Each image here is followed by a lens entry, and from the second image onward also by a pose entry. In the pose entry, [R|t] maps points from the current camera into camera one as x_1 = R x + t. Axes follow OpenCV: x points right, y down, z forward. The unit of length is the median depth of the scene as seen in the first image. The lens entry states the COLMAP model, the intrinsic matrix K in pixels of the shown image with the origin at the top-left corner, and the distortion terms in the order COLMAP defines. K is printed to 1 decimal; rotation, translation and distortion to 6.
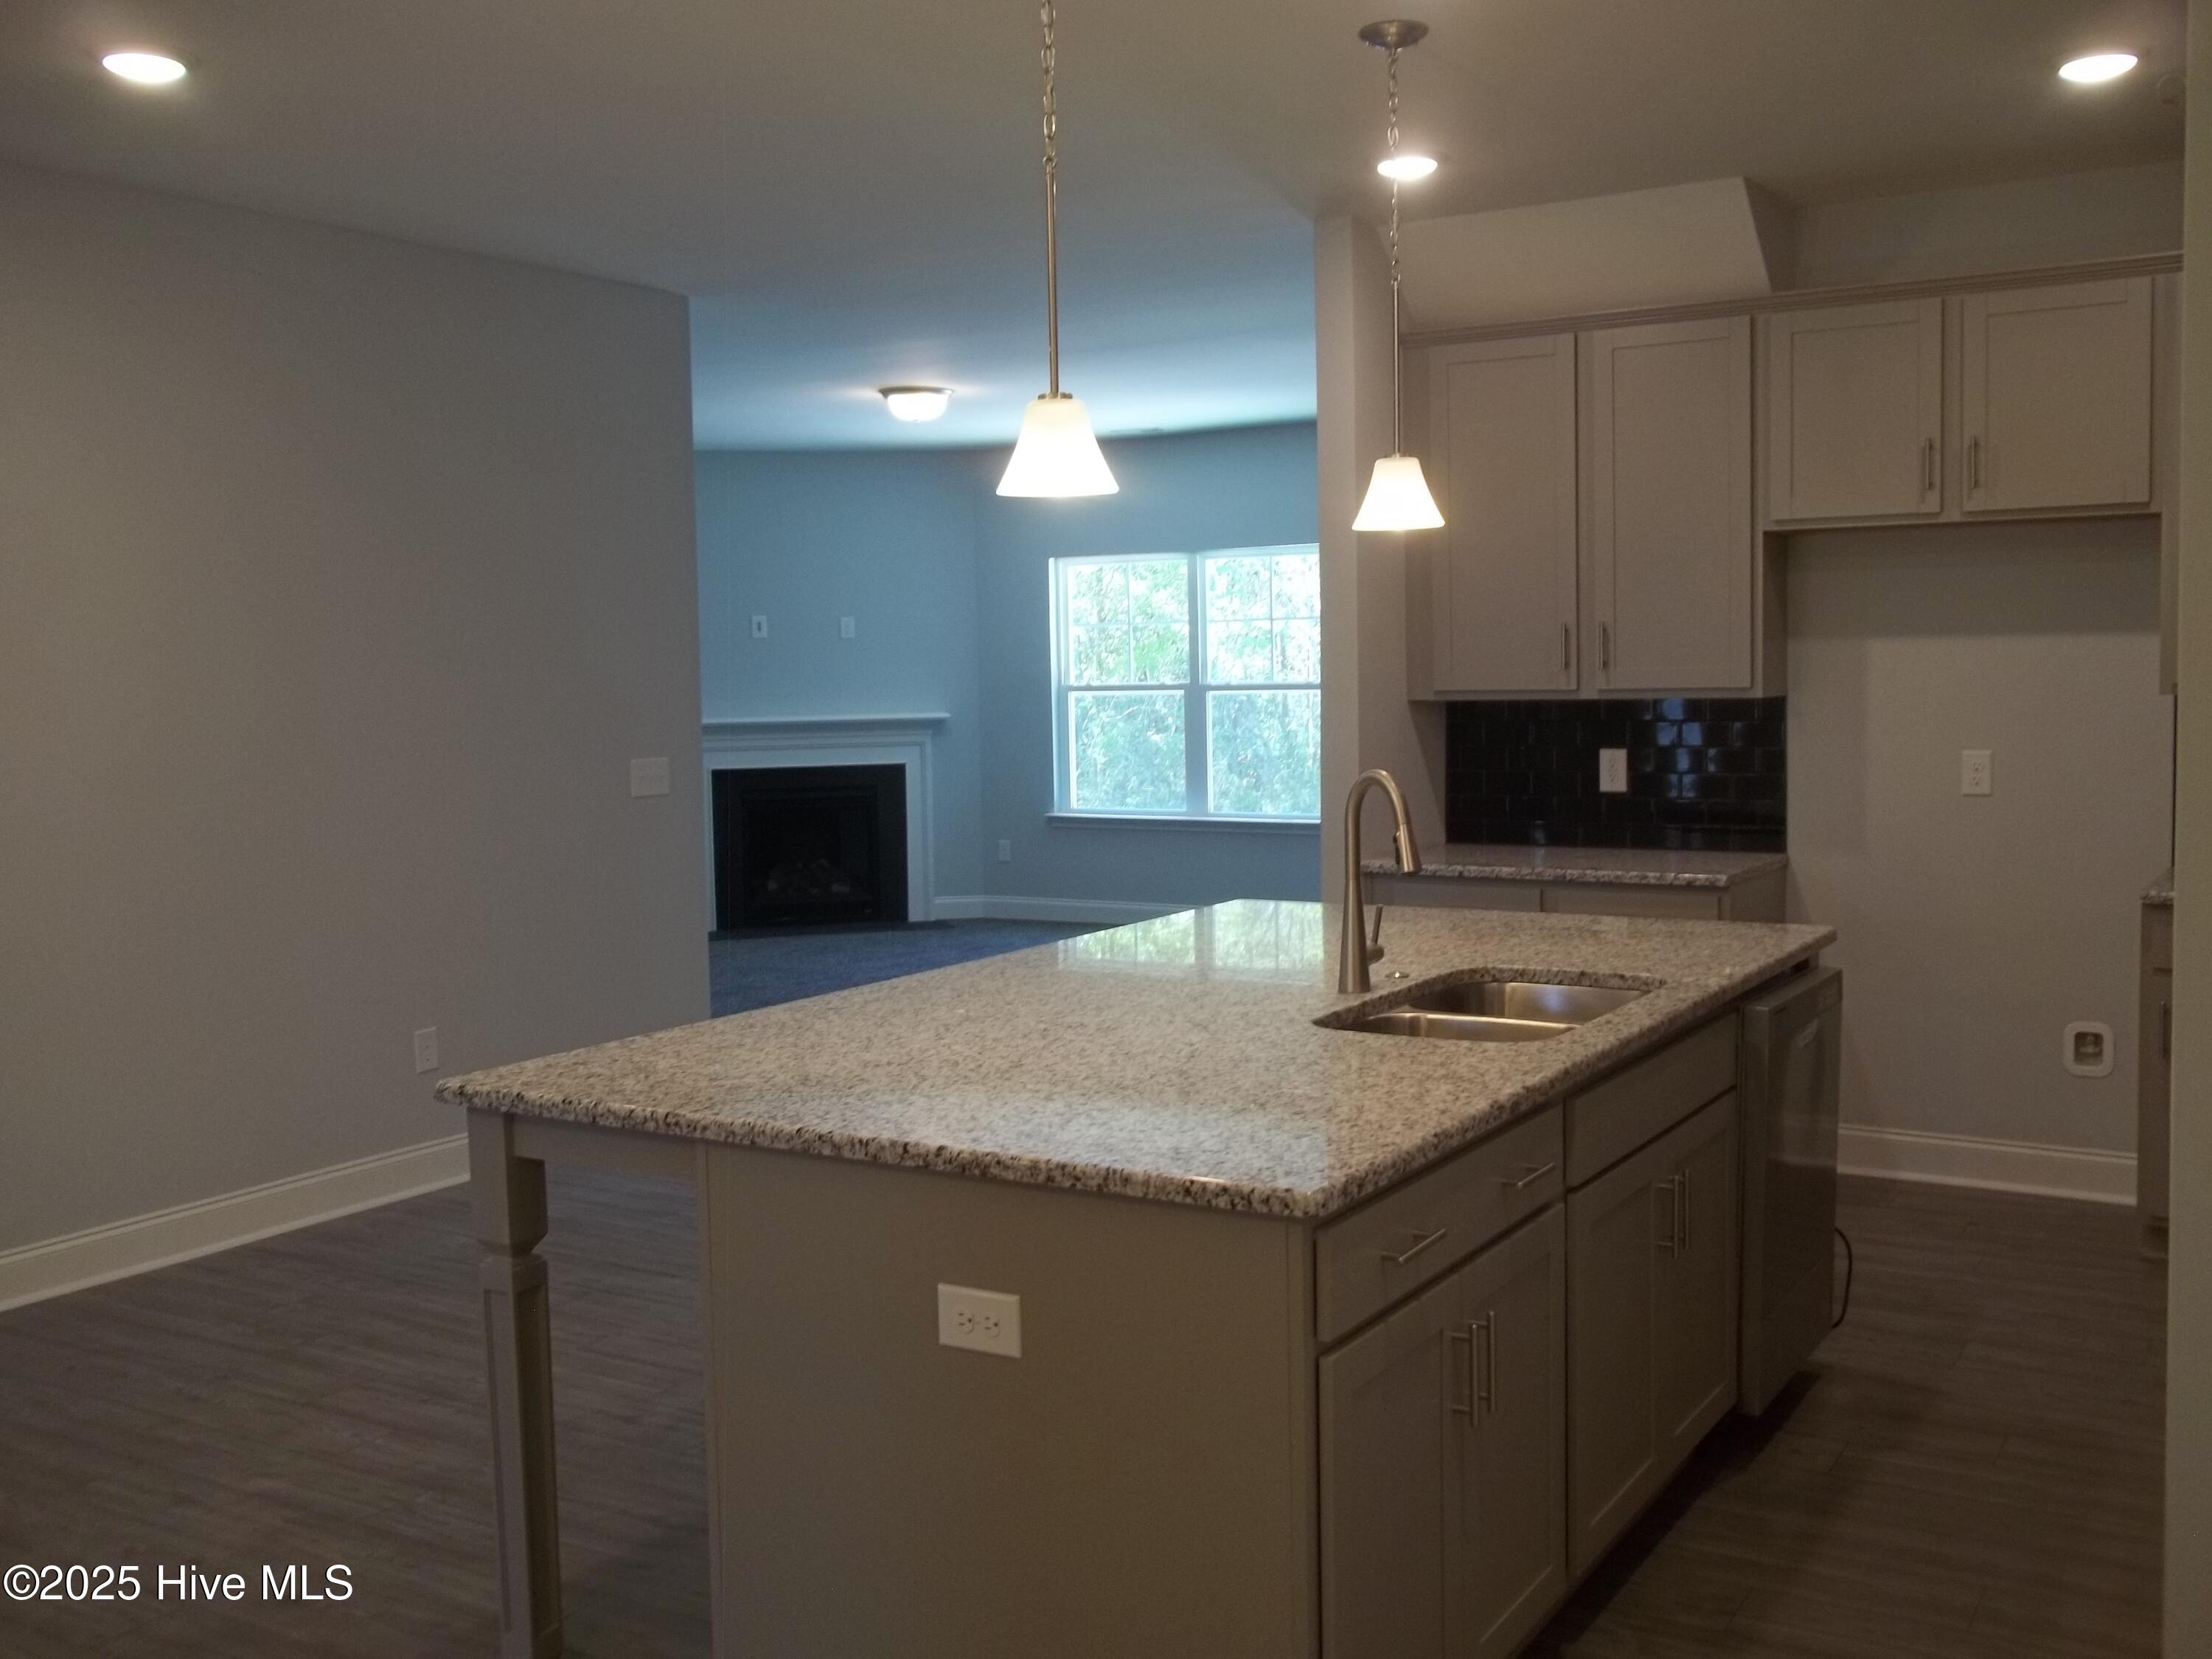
lens RADIAL K [[2119.7, 0, 1112.2], [0, 2119.7, 821.5], [0, 0, 1]] dist [-0.019245, 0.000000]
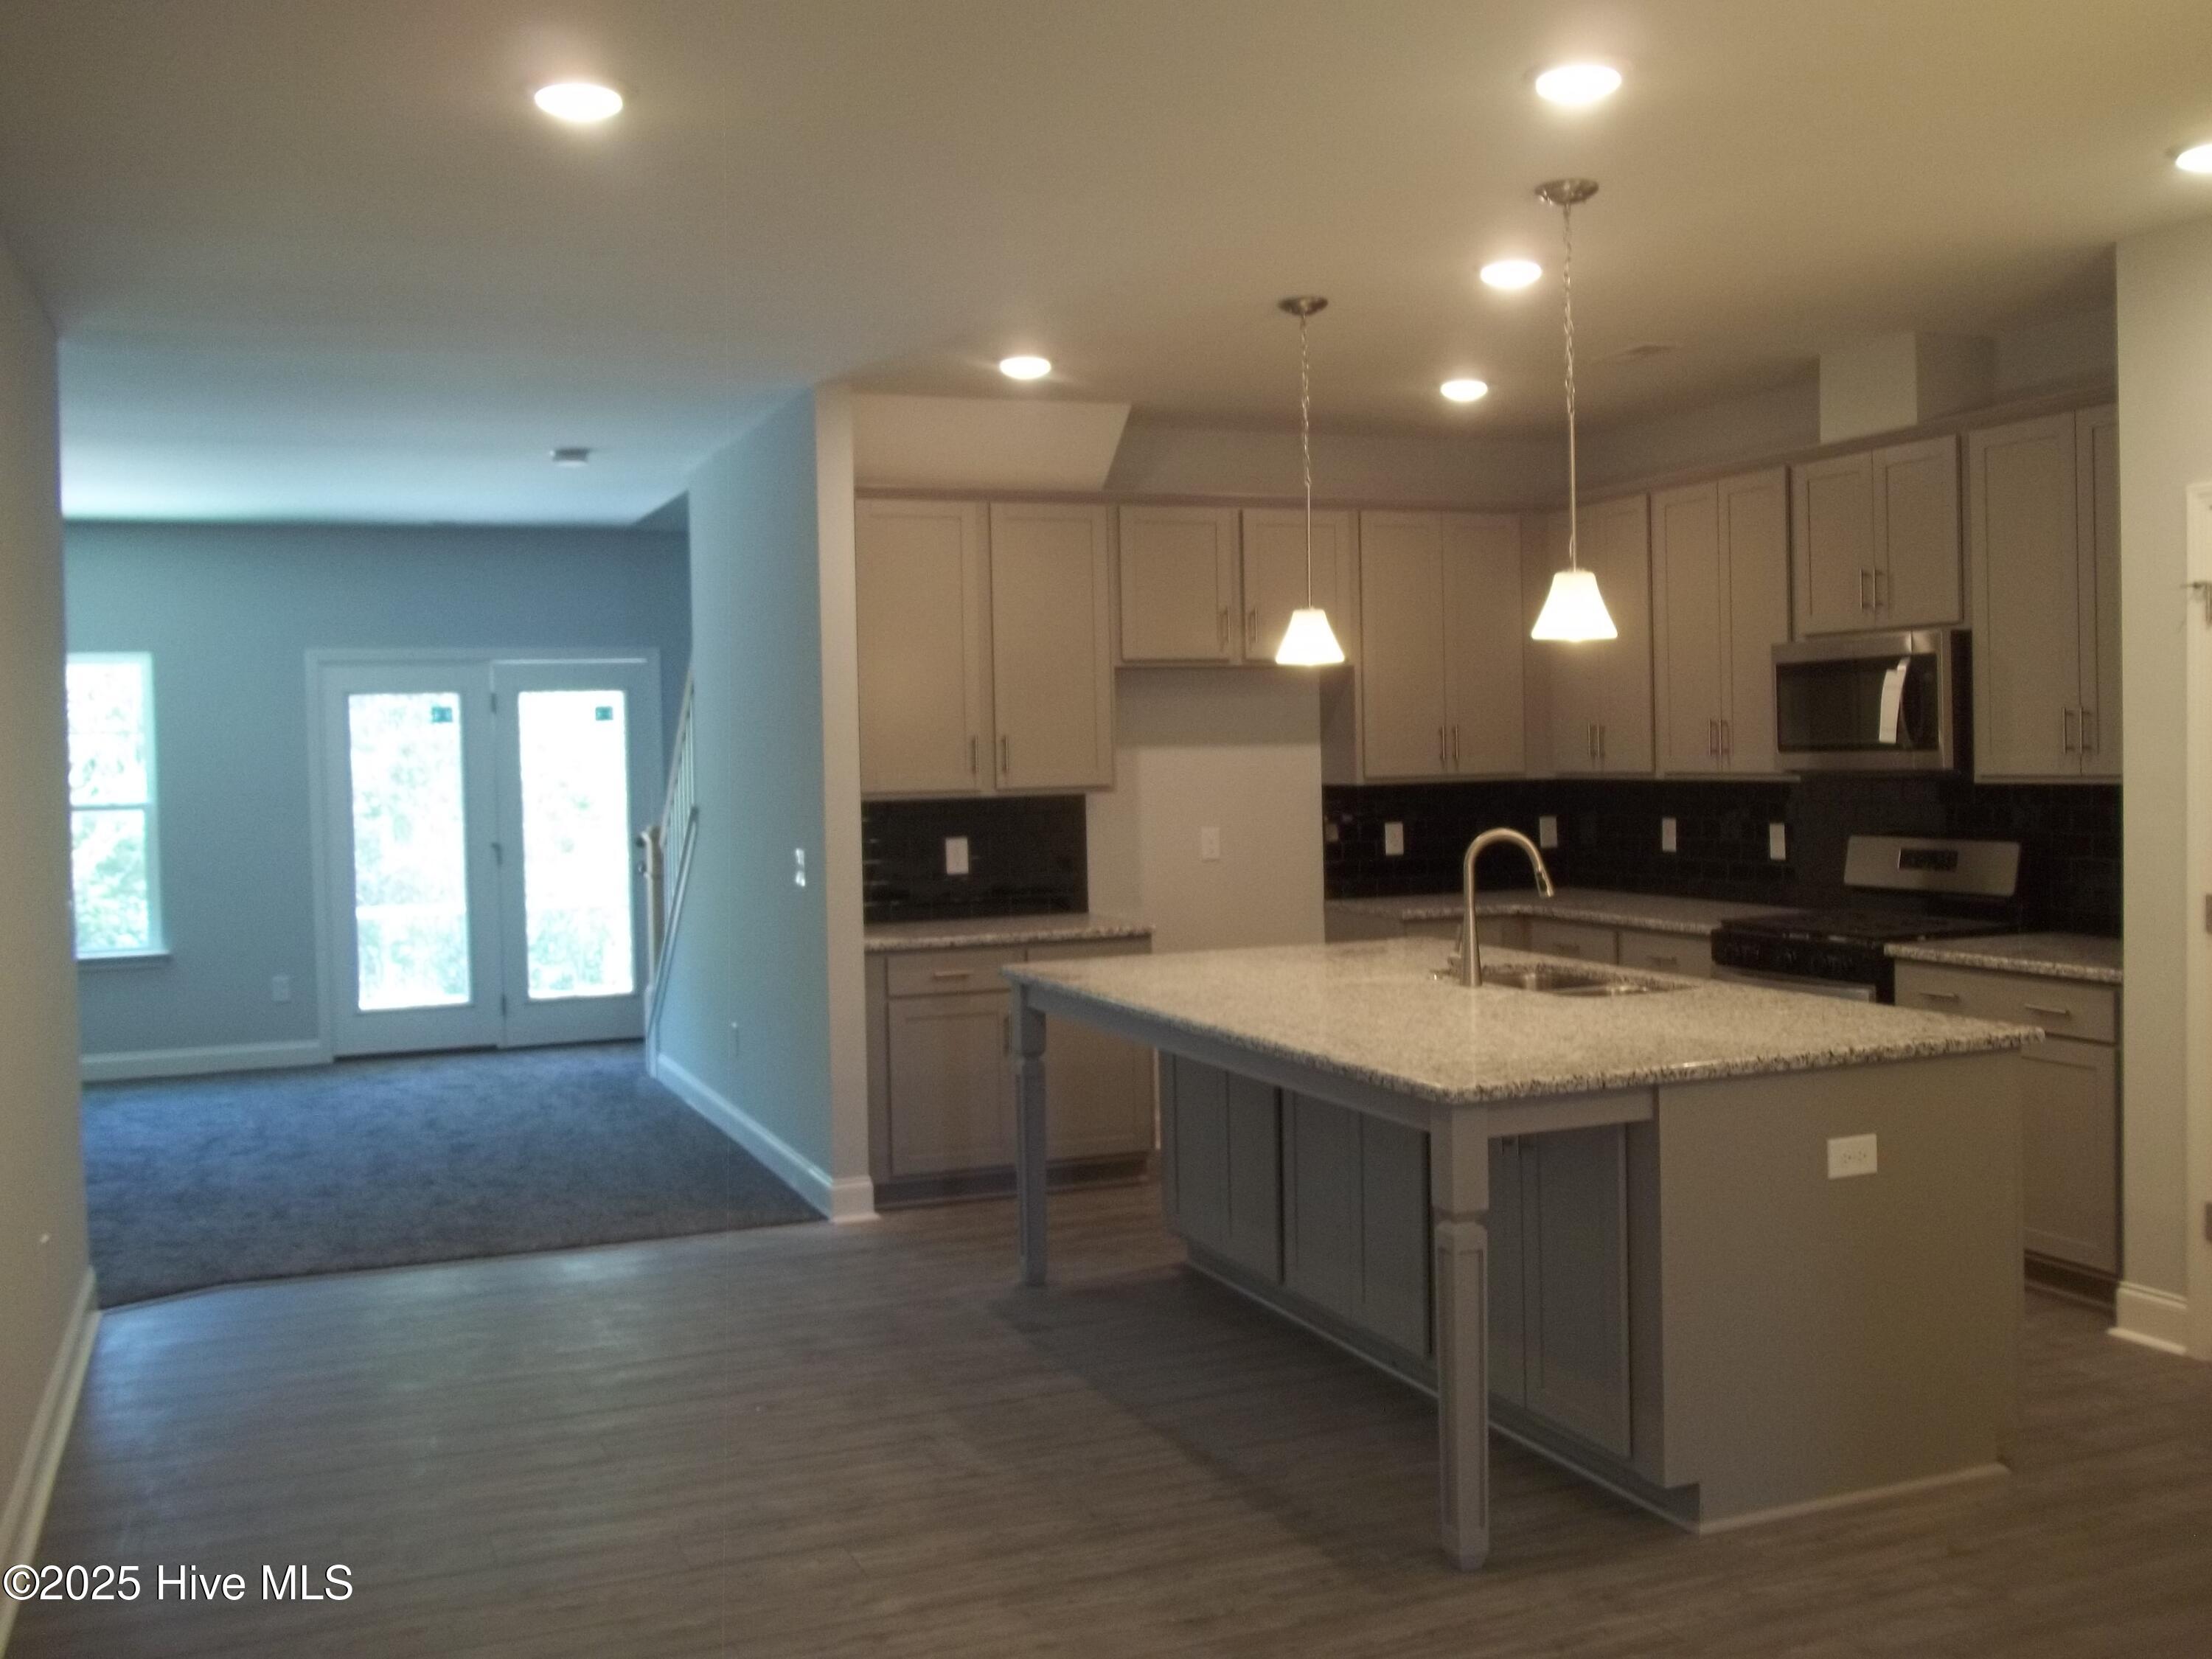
lens RADIAL K [[2119.7, 0, 1115.1], [0, 2119.7, 824.4], [0, 0, 1]] dist [-0.019245, 0.000000]
pose [[0.596843, -0.026435, 0.801923, -0.376079], [0.073561, 0.997051, -0.021882, -0.004814], [-0.798979, 0.072050, 0.597027, 0.106034]]
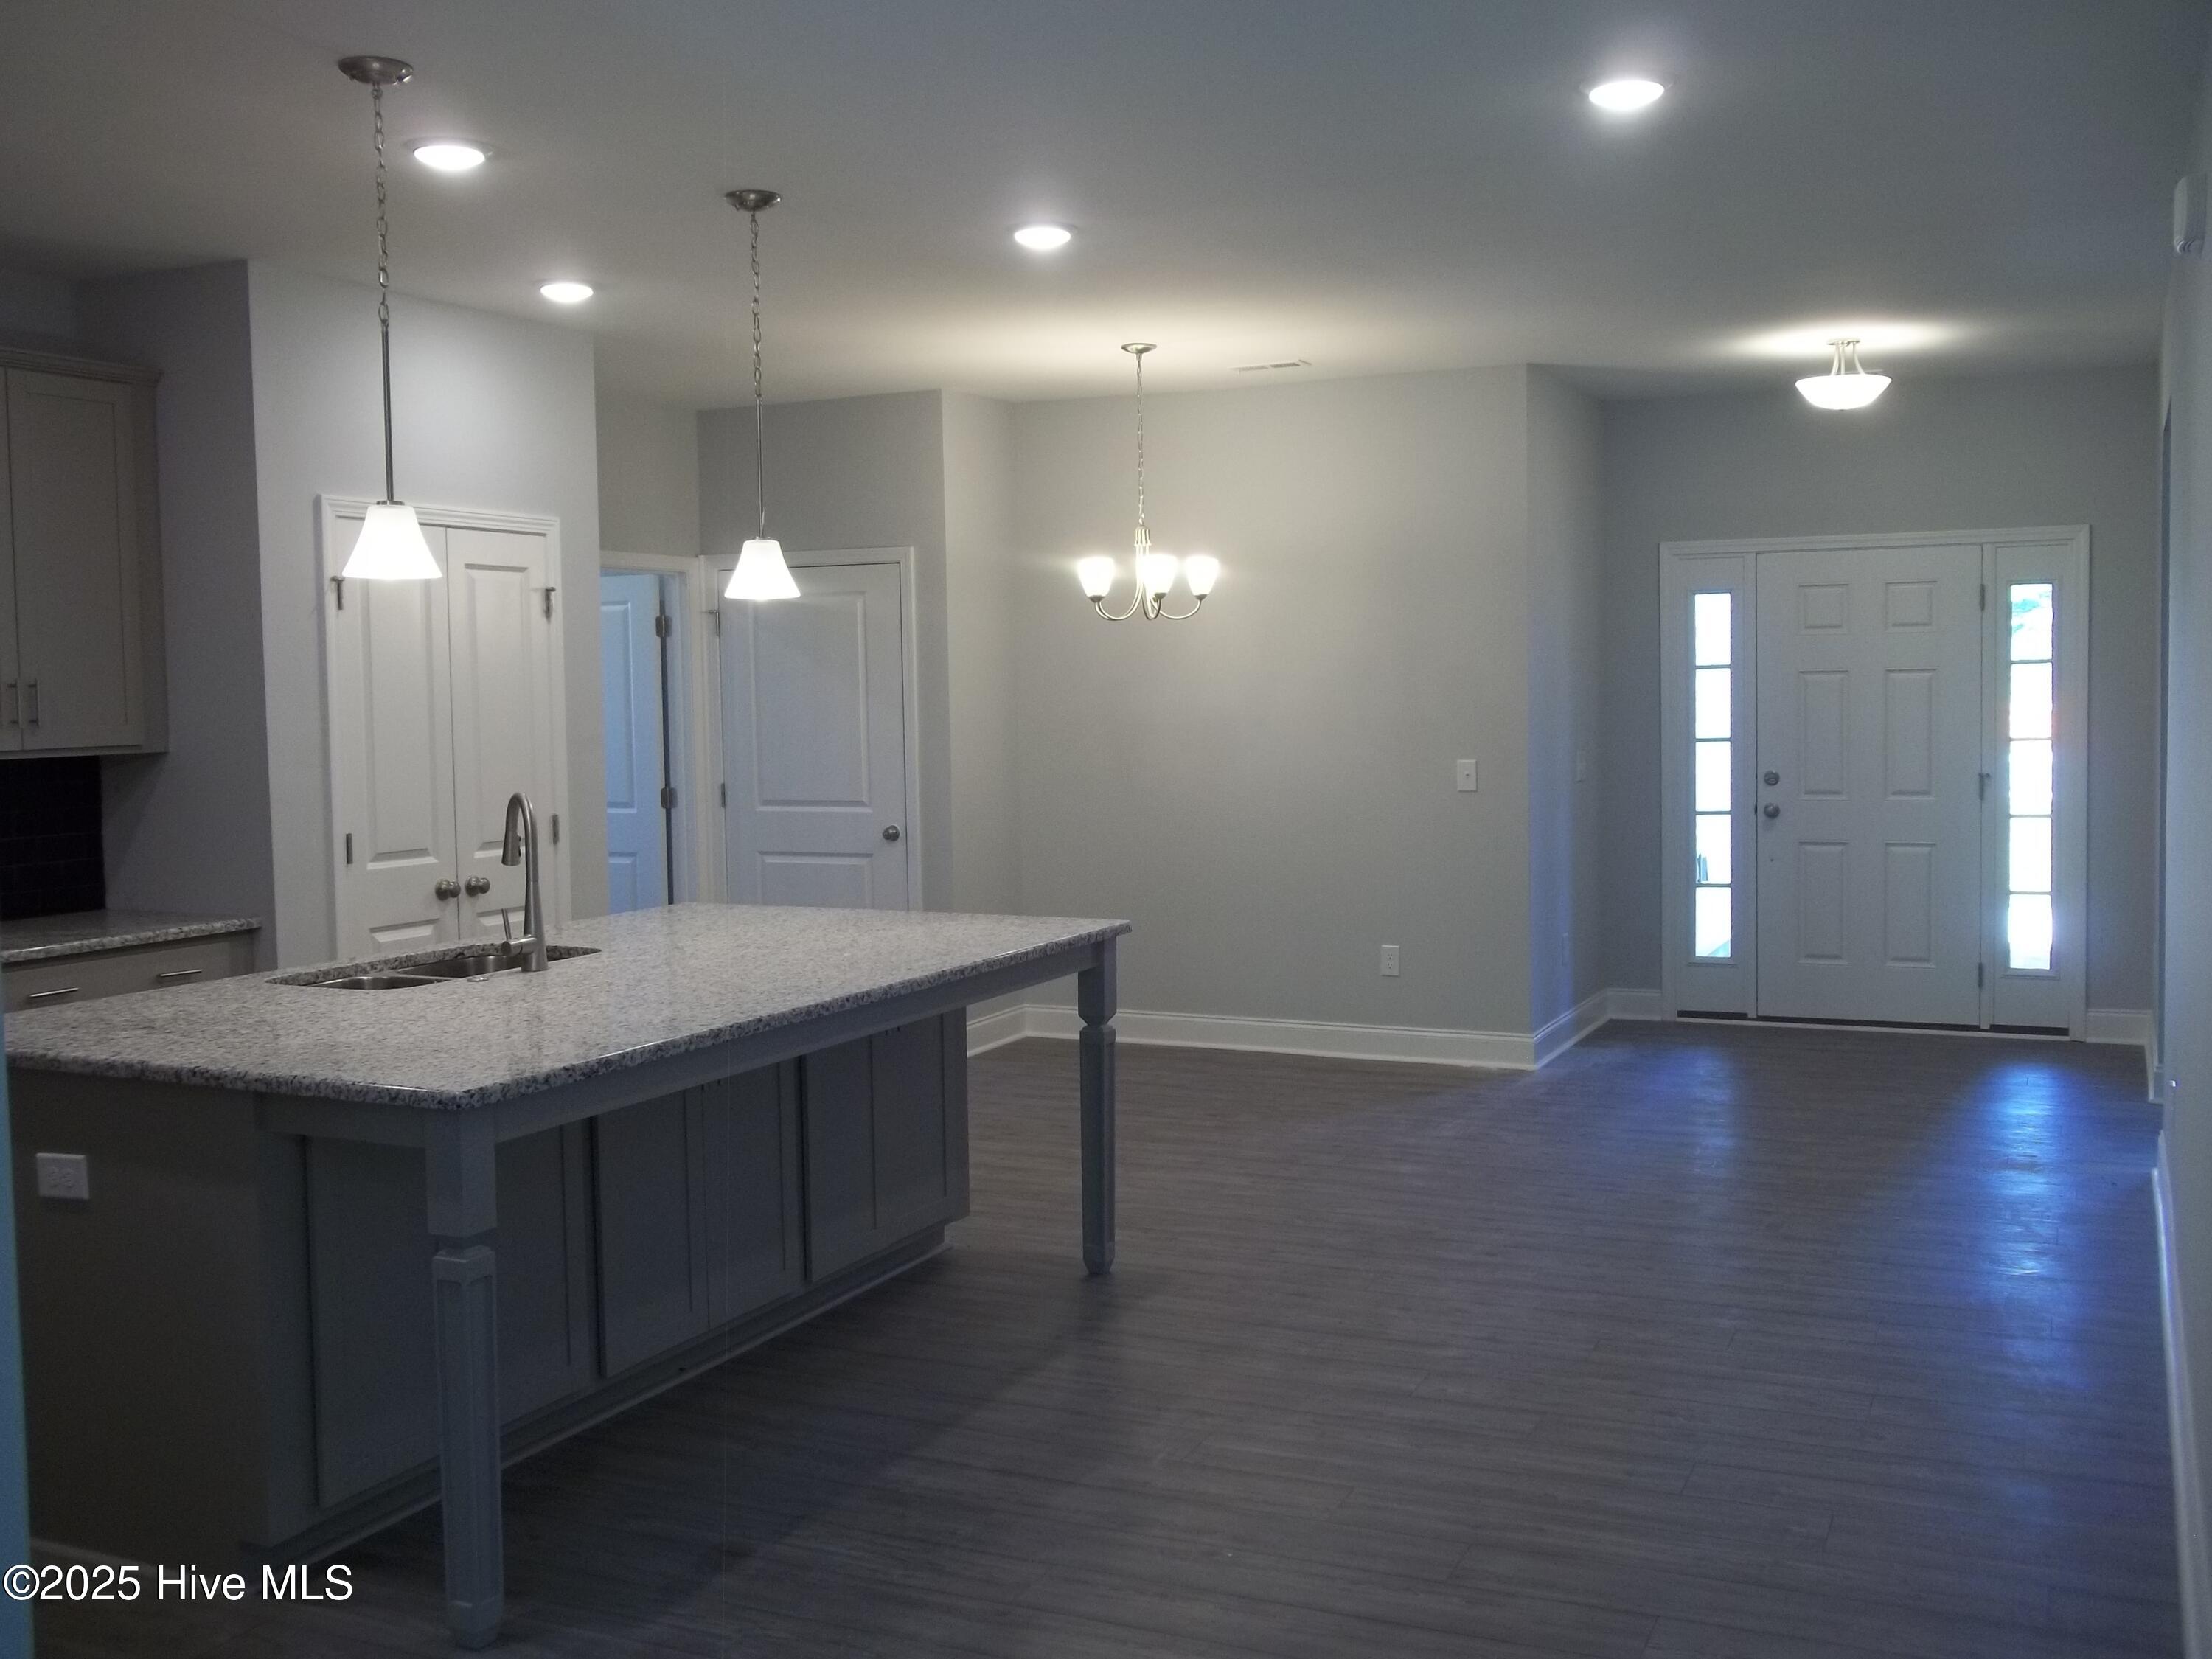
lens RADIAL K [[2119.7, 0, 1095.1], [0, 2119.7, 822.5], [0, 0, 1]] dist [-0.019245, 0.000000]
pose [[-0.994692, 0.037601, -0.095784, -0.030953], [0.023746, 0.989599, 0.141882, -0.057126], [0.100123, 0.138855, -0.985238, 0.727751]]
